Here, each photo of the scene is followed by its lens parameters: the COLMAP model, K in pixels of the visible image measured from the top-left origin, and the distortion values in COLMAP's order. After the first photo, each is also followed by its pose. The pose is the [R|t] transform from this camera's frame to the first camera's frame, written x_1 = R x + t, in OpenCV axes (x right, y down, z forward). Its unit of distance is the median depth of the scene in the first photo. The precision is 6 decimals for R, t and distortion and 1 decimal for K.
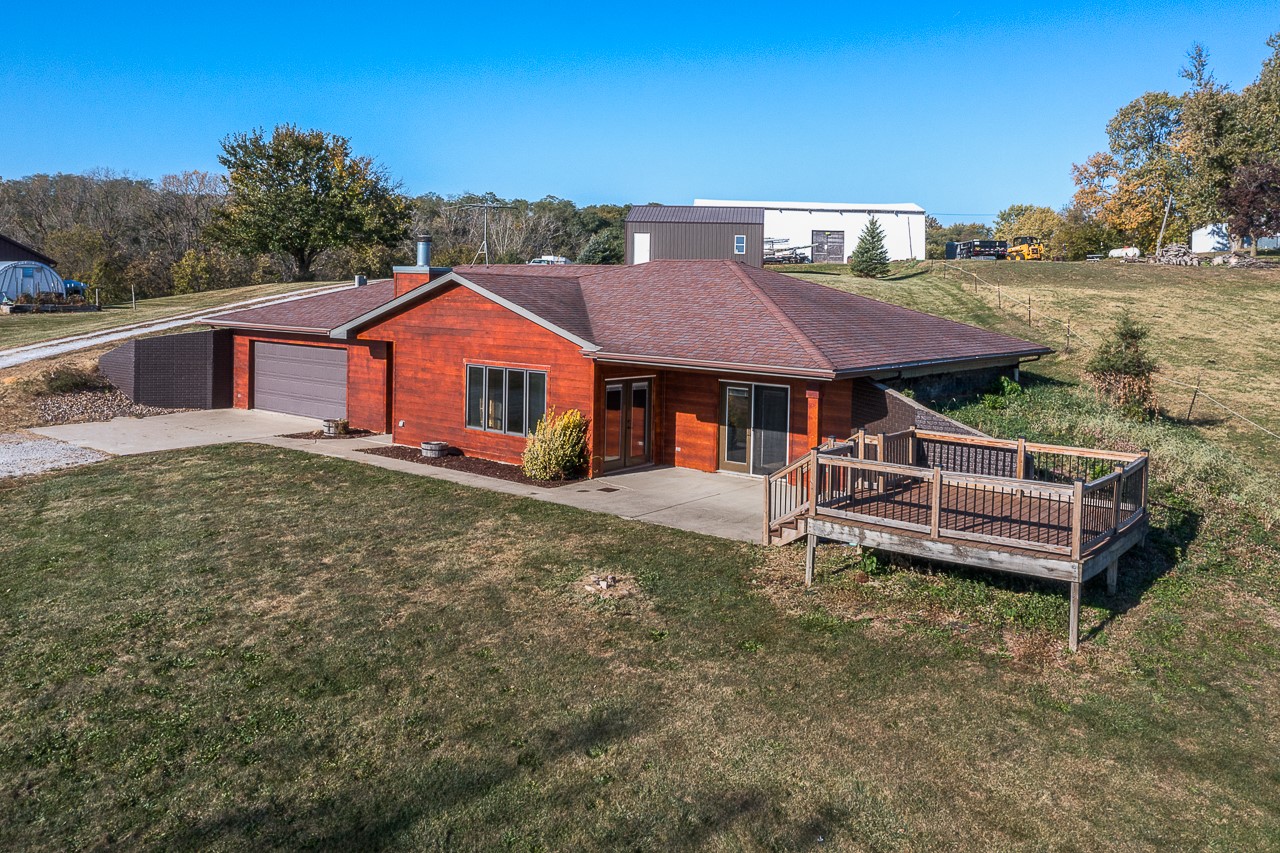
lens RADIAL K [[1041.7, 0, 587.3], [0, 1041.7, 397.0], [0, 0, 1]] dist [-0.032186, 0.004813]
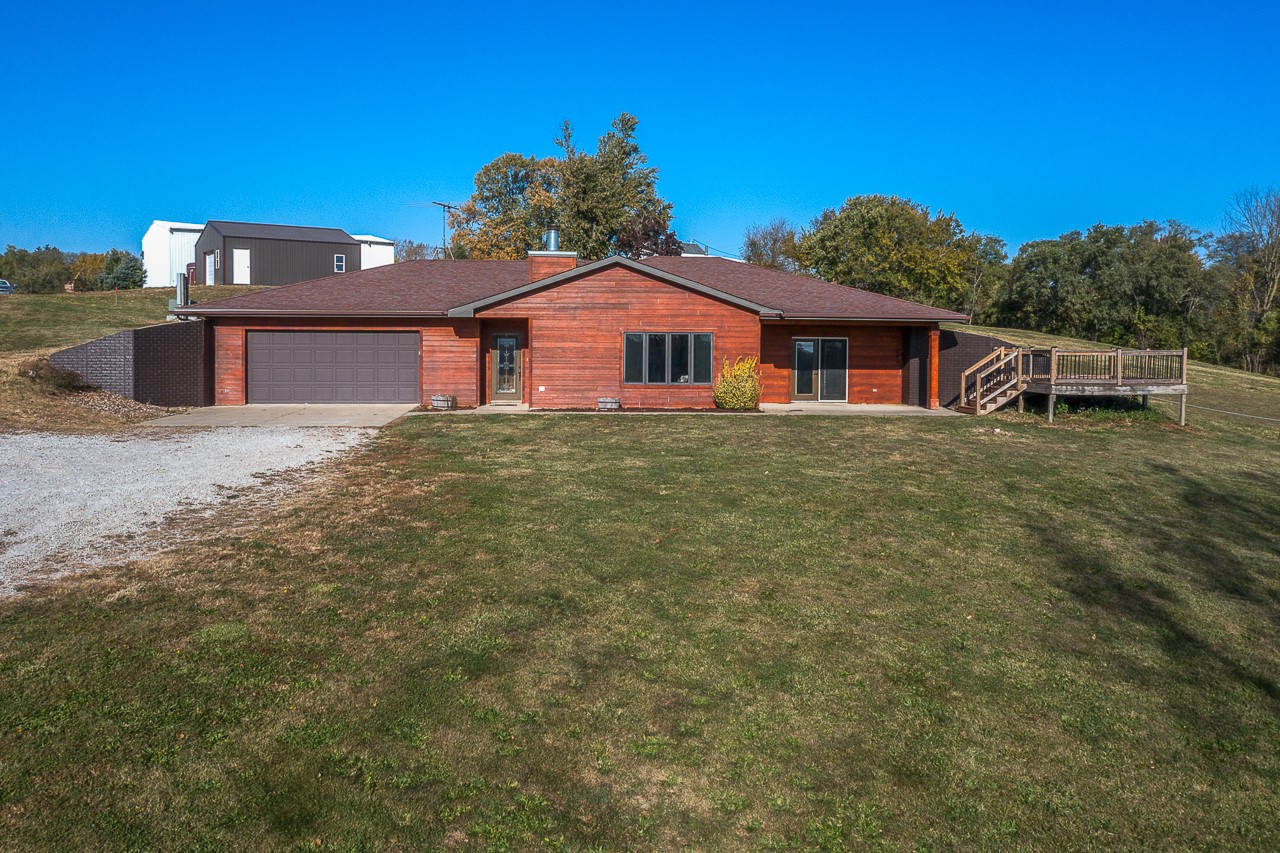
lens RADIAL K [[1033.5, 0, 642.2], [0, 1033.5, 458.7], [0, 0, 1]] dist [-0.030944, 0.002883]
pose [[0.730470, -0.092764, 0.676616, -0.935779], [0.080306, 0.995526, 0.049788, 0.058392], [-0.678207, 0.017968, 0.734651, 0.097435]]
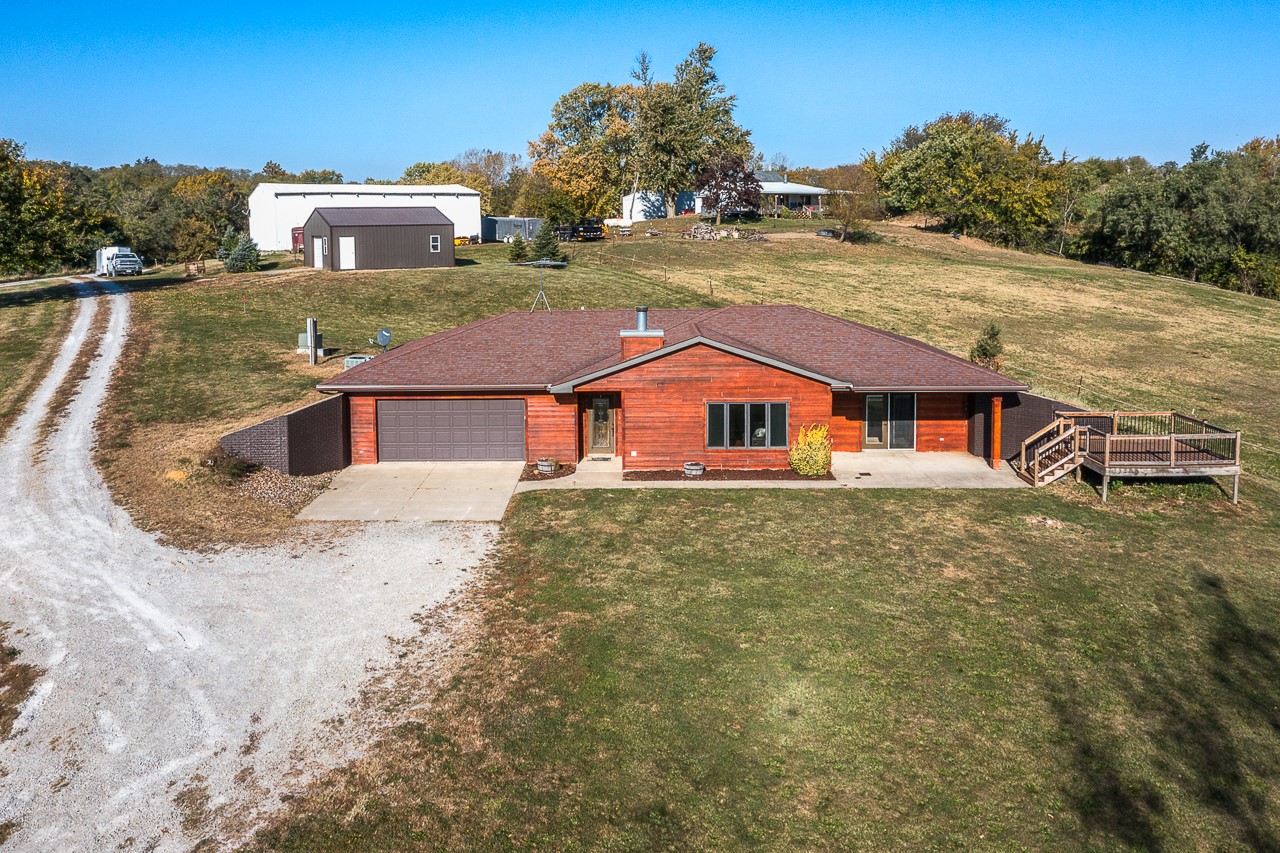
lens RADIAL K [[1041.7, 0, 587.3], [0, 1041.7, 397.0], [0, 0, 1]] dist [-0.032186, 0.004813]
pose [[0.809507, -0.130687, 0.572381, -1.020165], [0.098904, 0.991333, 0.086466, -0.171452], [-0.578720, -0.013384, 0.815417, -0.017360]]
